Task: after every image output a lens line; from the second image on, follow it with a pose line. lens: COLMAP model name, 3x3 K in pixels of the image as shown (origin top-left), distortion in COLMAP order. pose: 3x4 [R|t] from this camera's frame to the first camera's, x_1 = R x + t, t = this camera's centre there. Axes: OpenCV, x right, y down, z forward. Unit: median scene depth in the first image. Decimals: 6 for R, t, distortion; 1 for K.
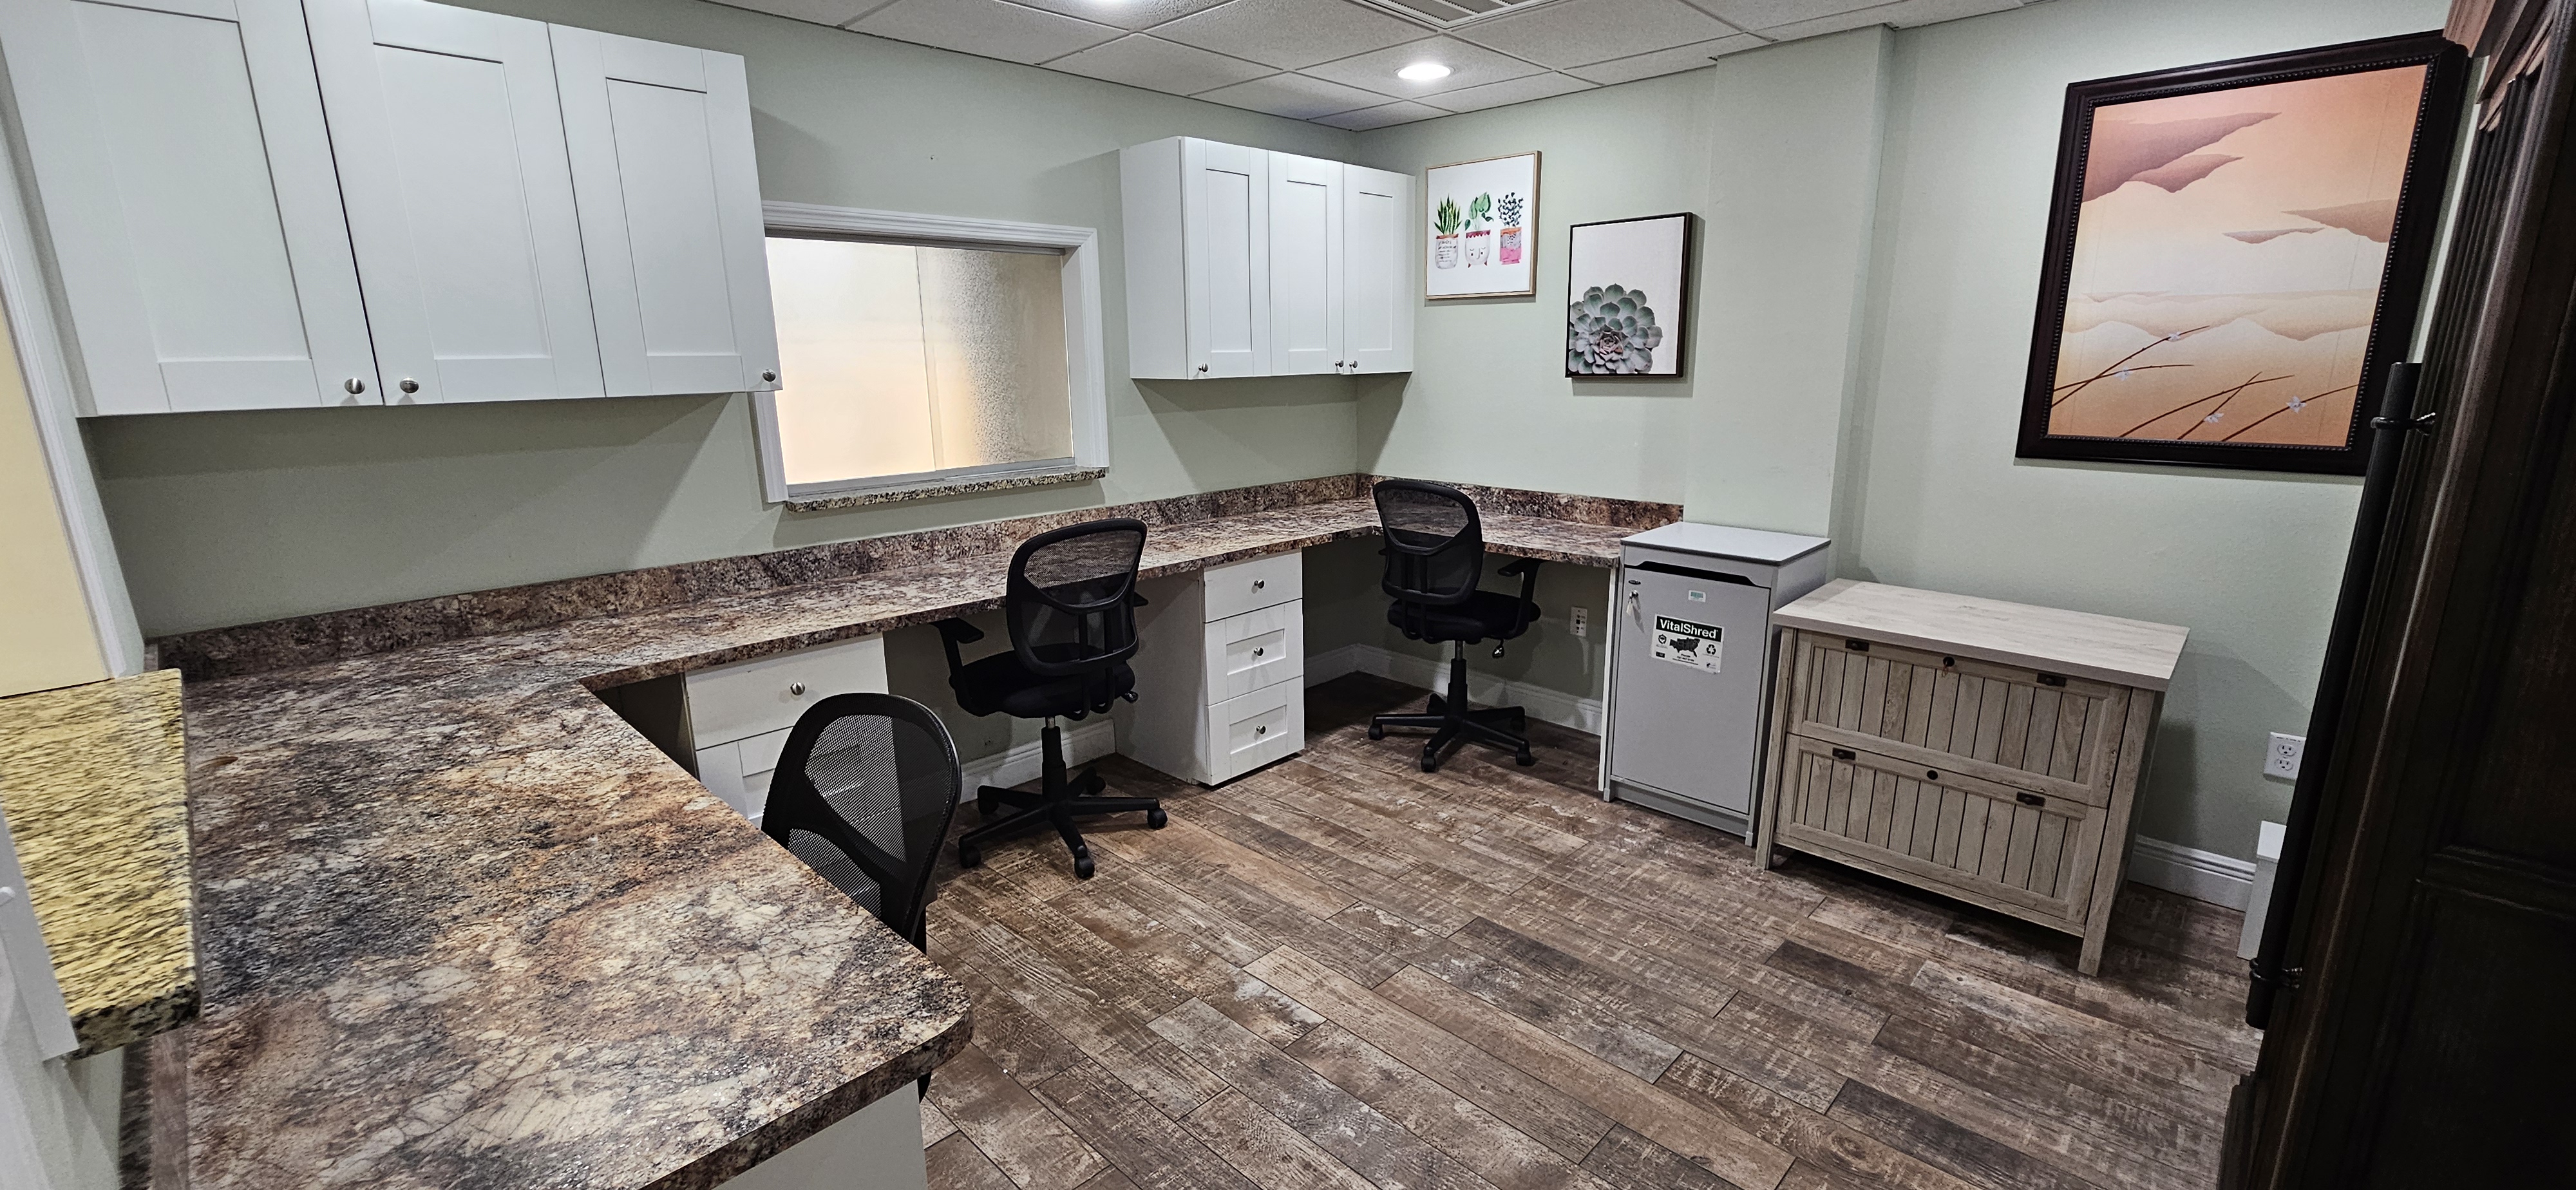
lens RADIAL K [[1059.9, 0, 1288.6], [0, 1059.9, 598.3], [0, 0, 1]] dist [0.001544, 0.000411]
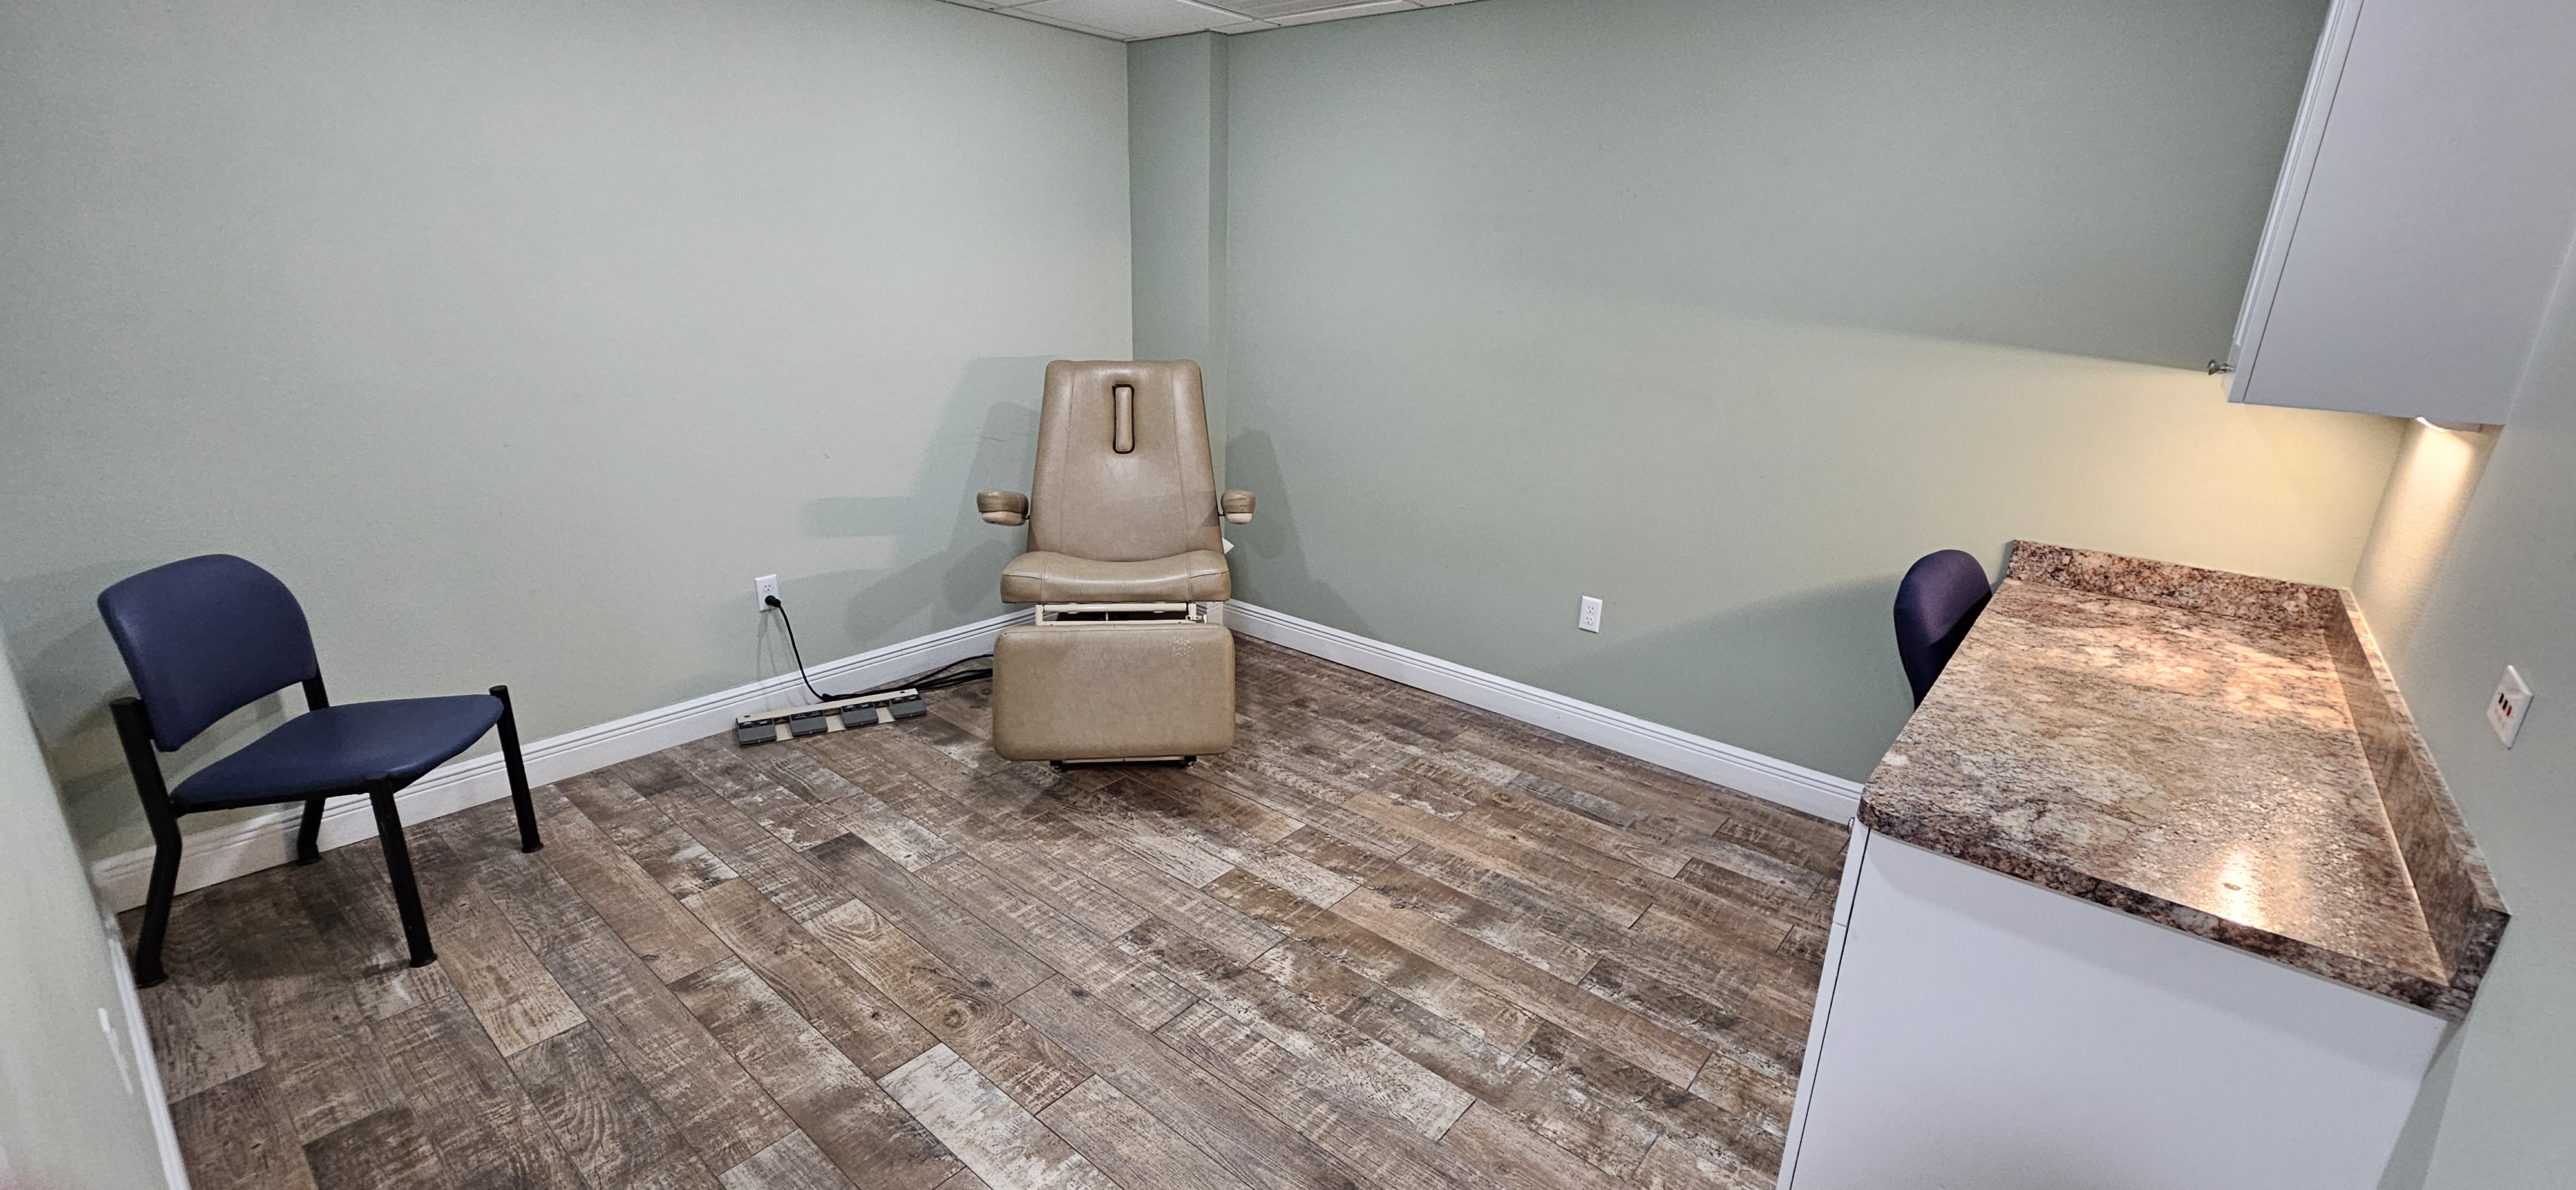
lens RADIAL K [[1059.9, 0, 1279.5], [0, 1059.9, 599.2], [0, 0, 1]] dist [0.001544, 0.000411]
pose [[-0.073911, -0.294797, 0.952697, -1.957393], [0.205462, 0.930314, 0.303811, -0.573383], [-0.975870, 0.218198, -0.008191, 2.204158]]
